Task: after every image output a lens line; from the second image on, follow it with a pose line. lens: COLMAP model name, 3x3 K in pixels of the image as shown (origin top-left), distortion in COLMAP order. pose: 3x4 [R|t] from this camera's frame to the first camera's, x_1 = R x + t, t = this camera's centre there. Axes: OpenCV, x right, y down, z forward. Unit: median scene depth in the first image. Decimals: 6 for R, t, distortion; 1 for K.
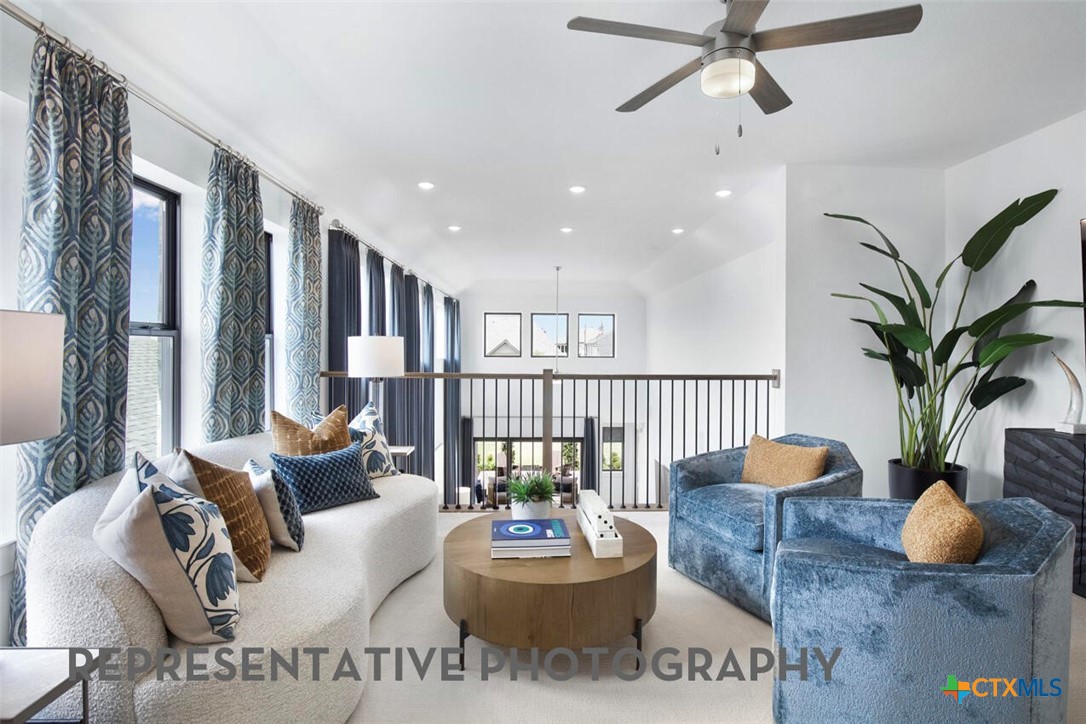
lens RADIAL K [[547.3, 0, 543.7], [0, 547.3, 343.8], [0, 0, 1]] dist [-0.022628, 0.005984]
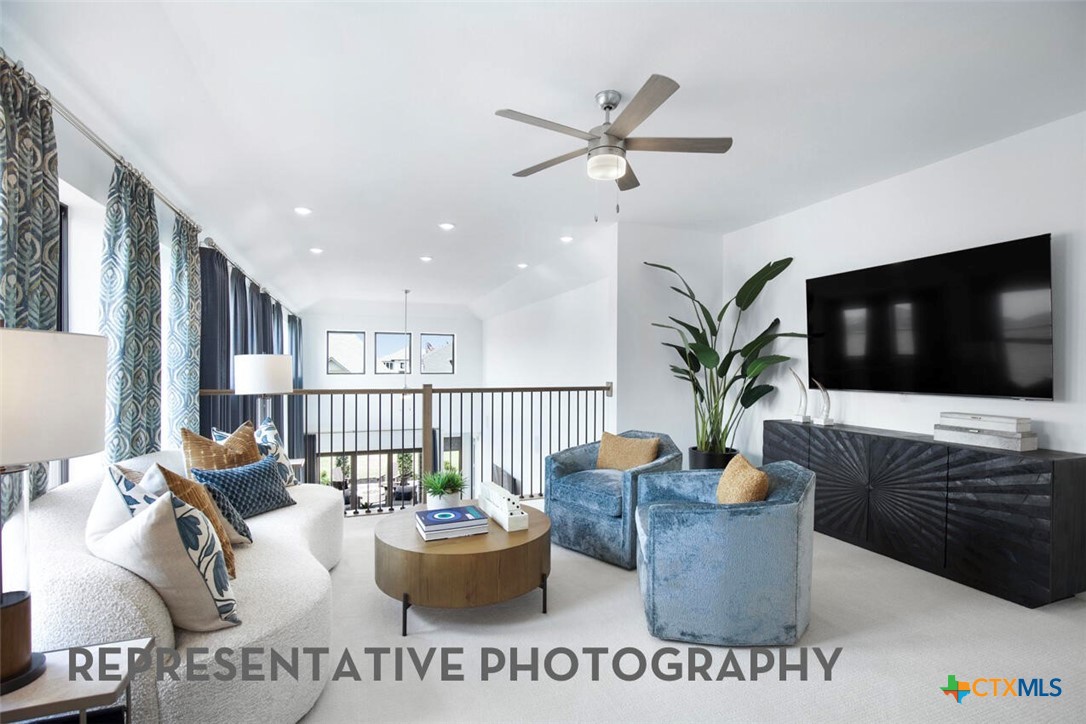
lens RADIAL K [[498.3, 0, 543.0], [0, 498.3, 362.0], [0, 0, 1]] dist [-0.002920, 0.000207]
pose [[0.949112, -0.000168, 0.314939, -0.146099], [-0.000307, 0.999999, 0.001459, -0.002784], [-0.314939, -0.001481, 0.949111, -0.095149]]
